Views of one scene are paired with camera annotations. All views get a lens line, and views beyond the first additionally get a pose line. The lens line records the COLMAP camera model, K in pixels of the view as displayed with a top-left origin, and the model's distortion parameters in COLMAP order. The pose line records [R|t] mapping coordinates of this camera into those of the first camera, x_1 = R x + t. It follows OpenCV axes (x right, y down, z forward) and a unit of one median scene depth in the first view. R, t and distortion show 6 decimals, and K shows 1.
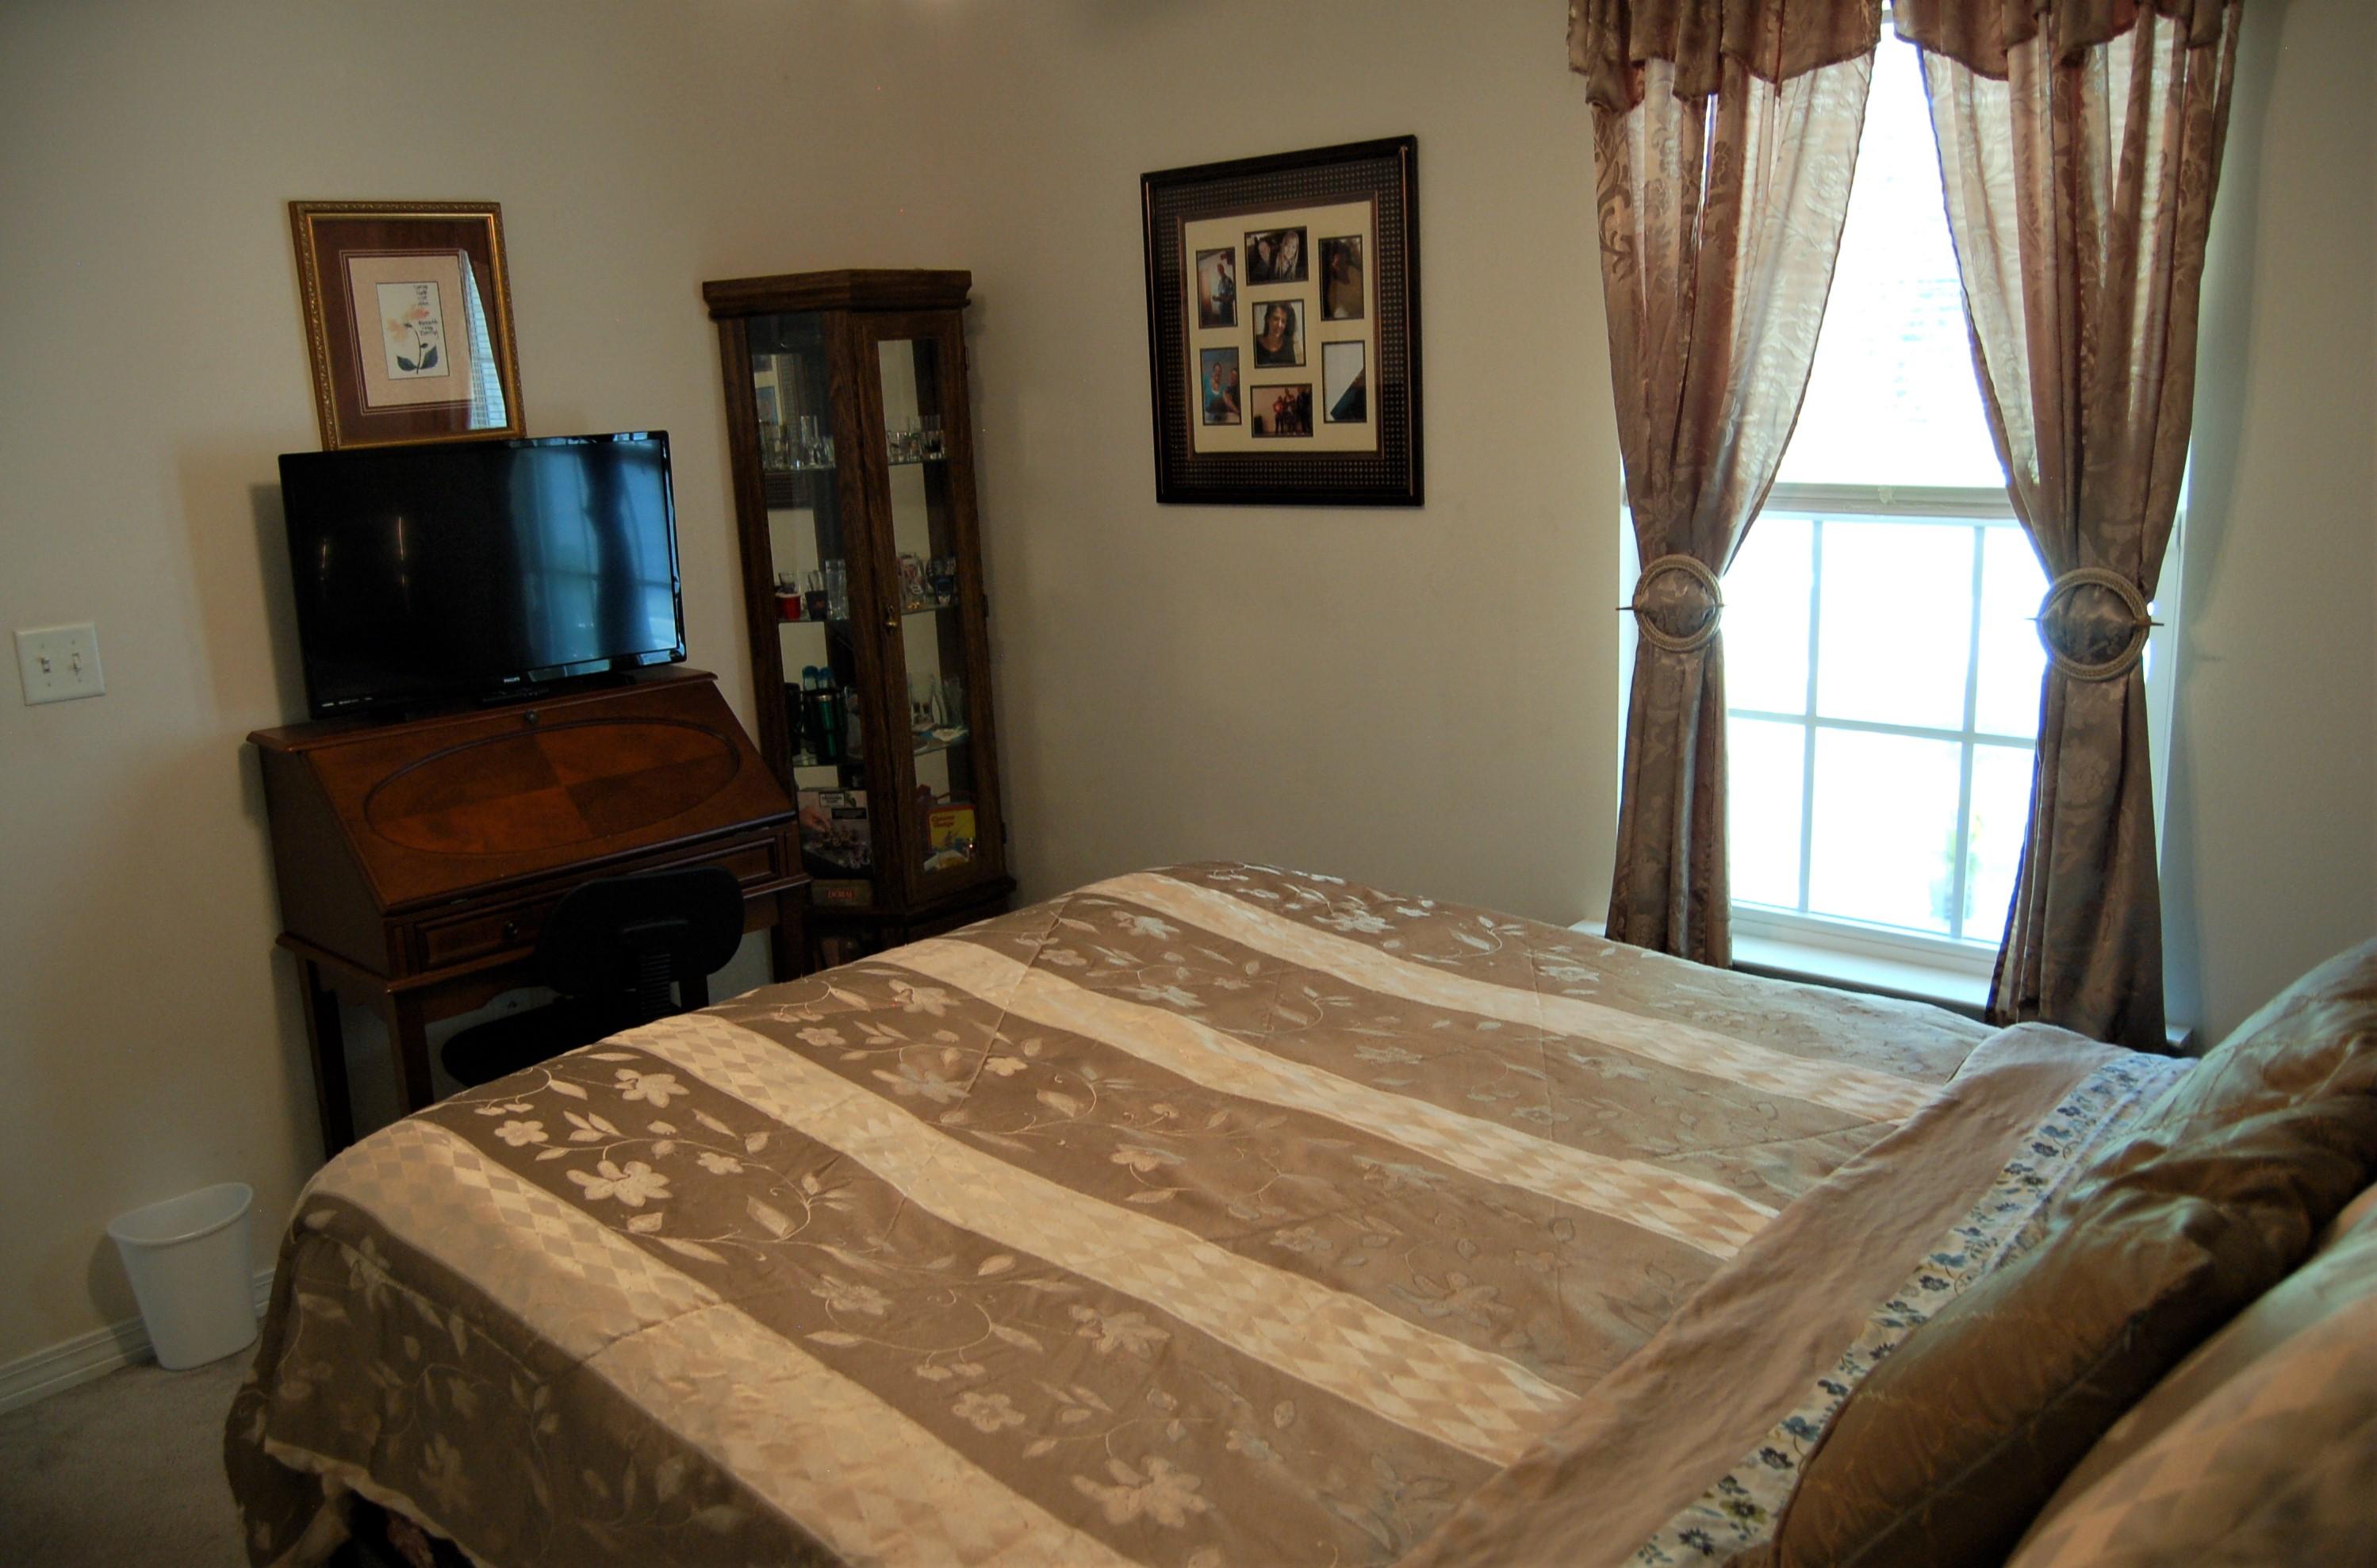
lens RADIAL K [[1867.0, 0, 1189.7], [0, 1867.0, 789.5], [0, 0, 1]] dist [-0.098879, 0.045045]
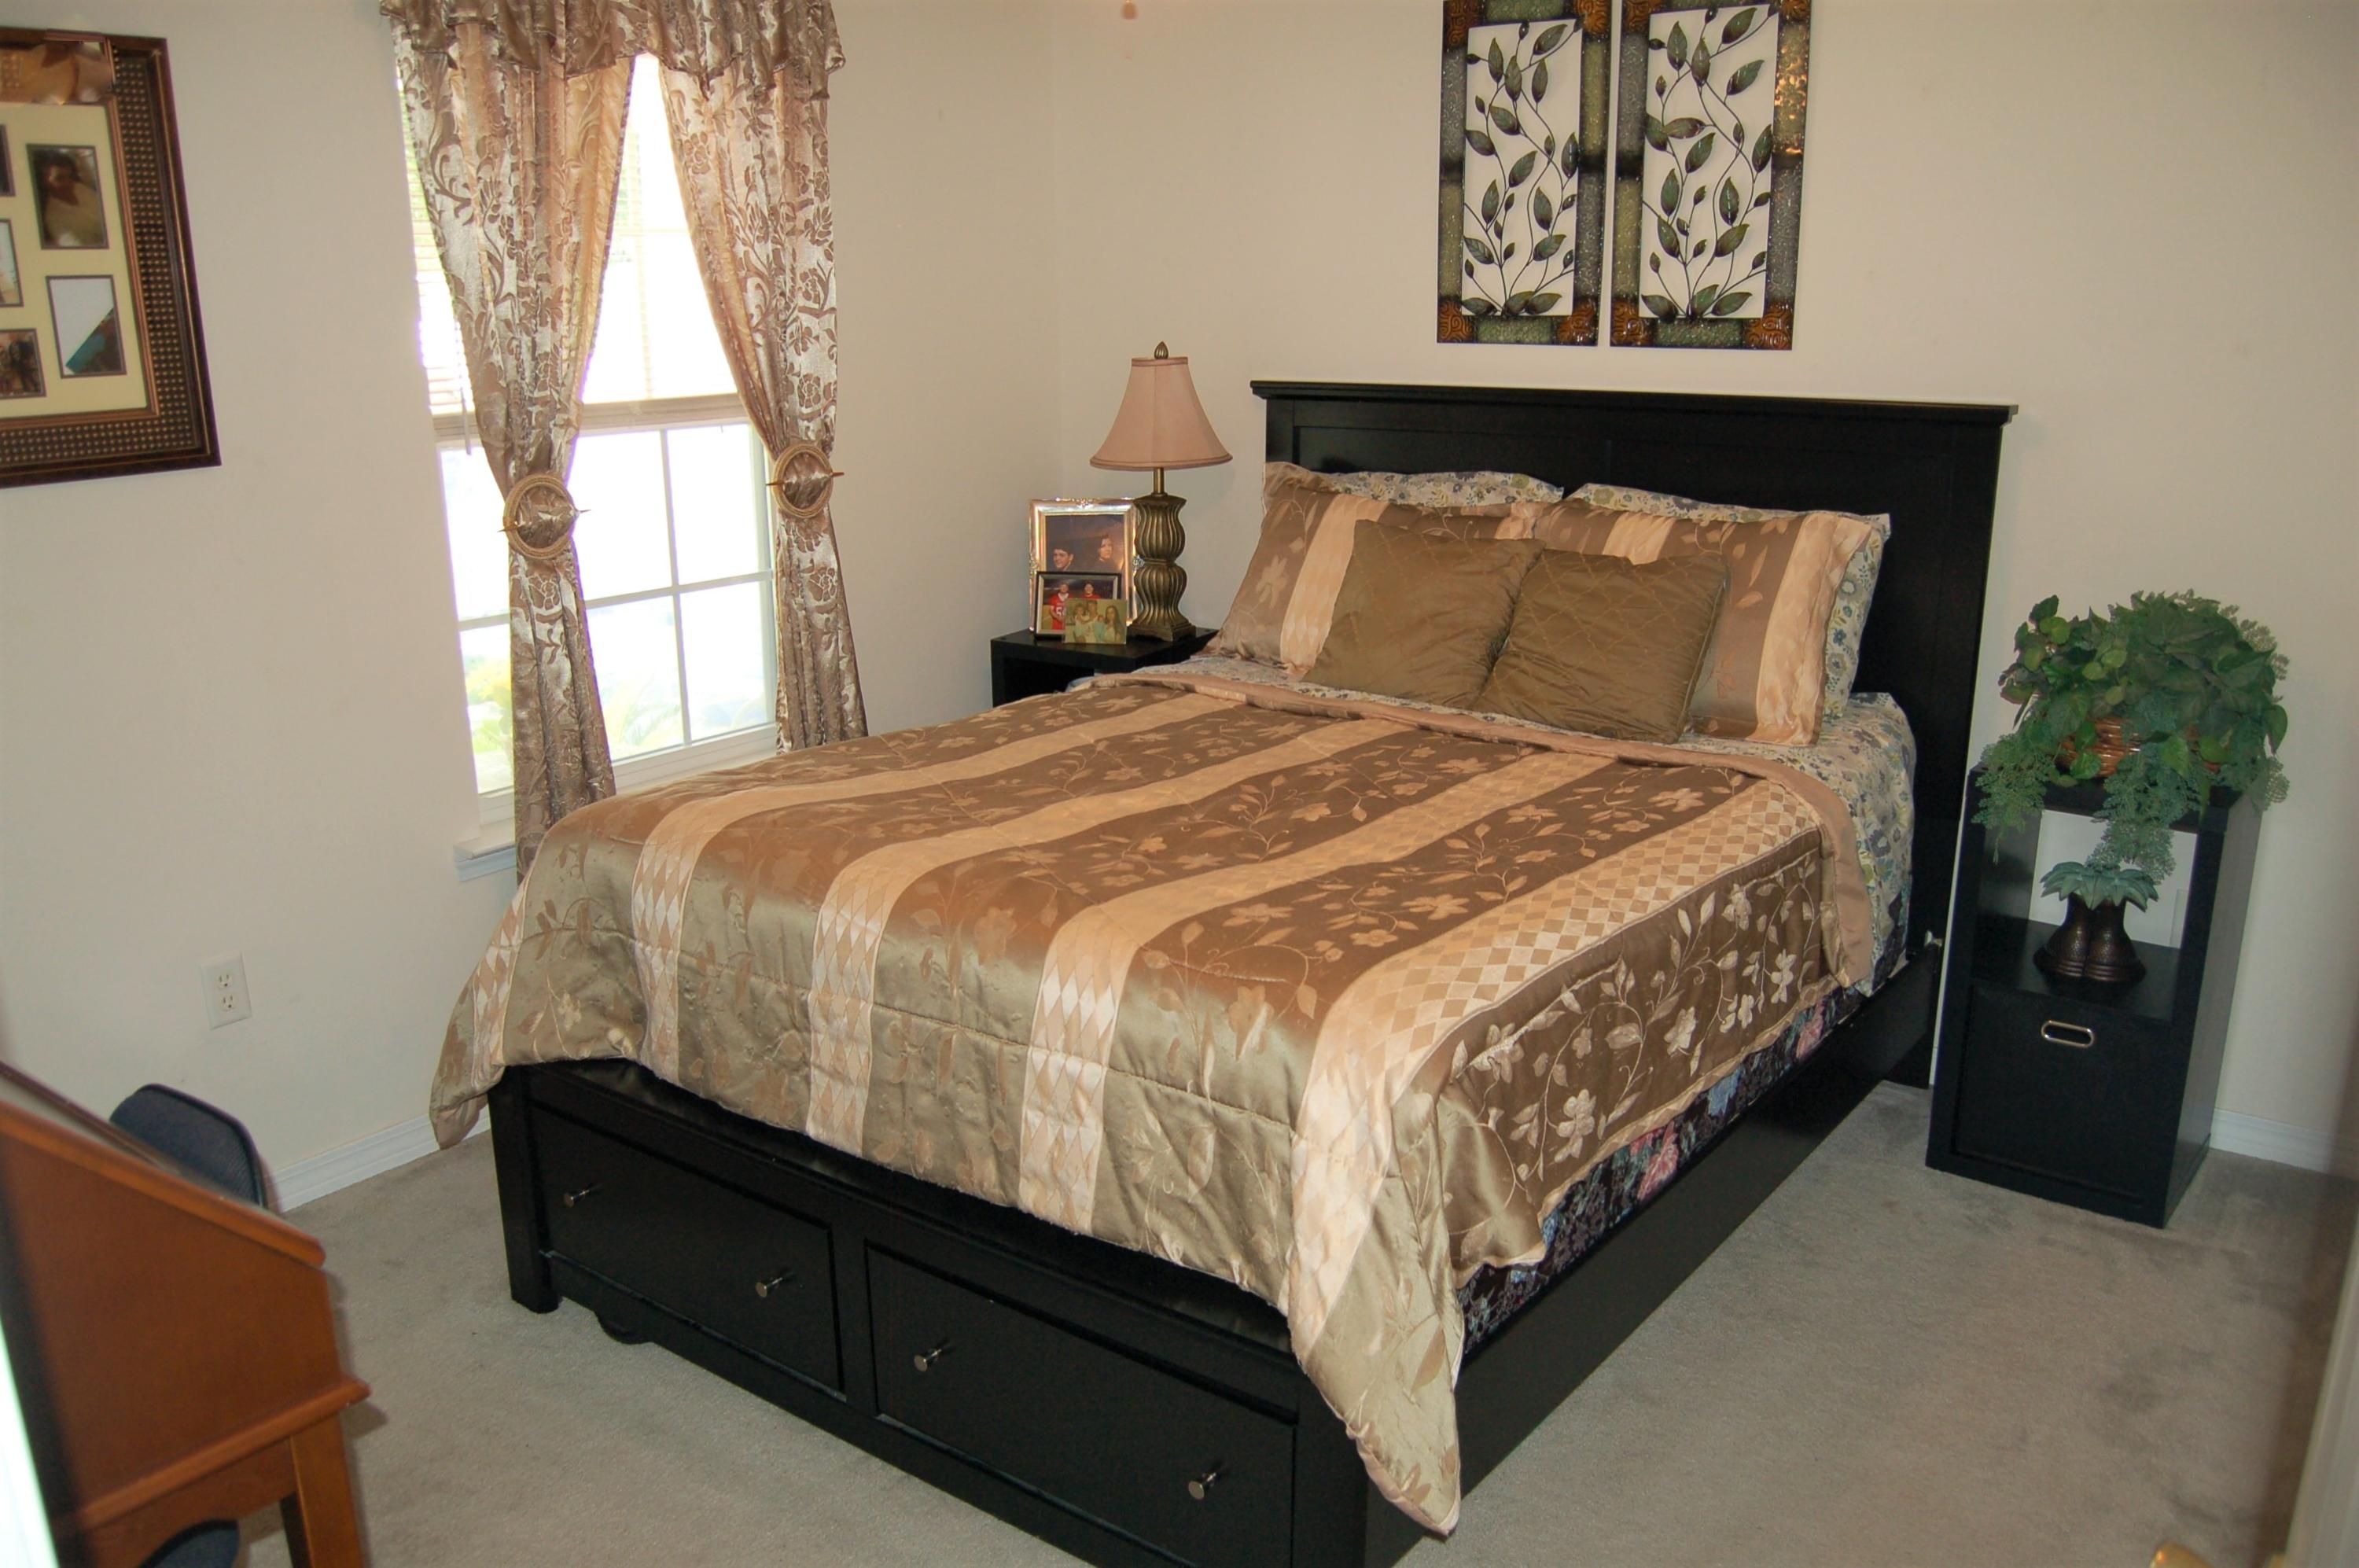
lens RADIAL K [[1852.9, 0, 1181.4], [0, 1852.9, 785.3], [0, 0, 1]] dist [-0.098879, 0.045045]
pose [[-0.100598, -0.218046, 0.970740, -0.786135], [0.227201, 0.944874, 0.235781, -0.106483], [-0.968638, 0.244273, -0.045512, 0.631055]]
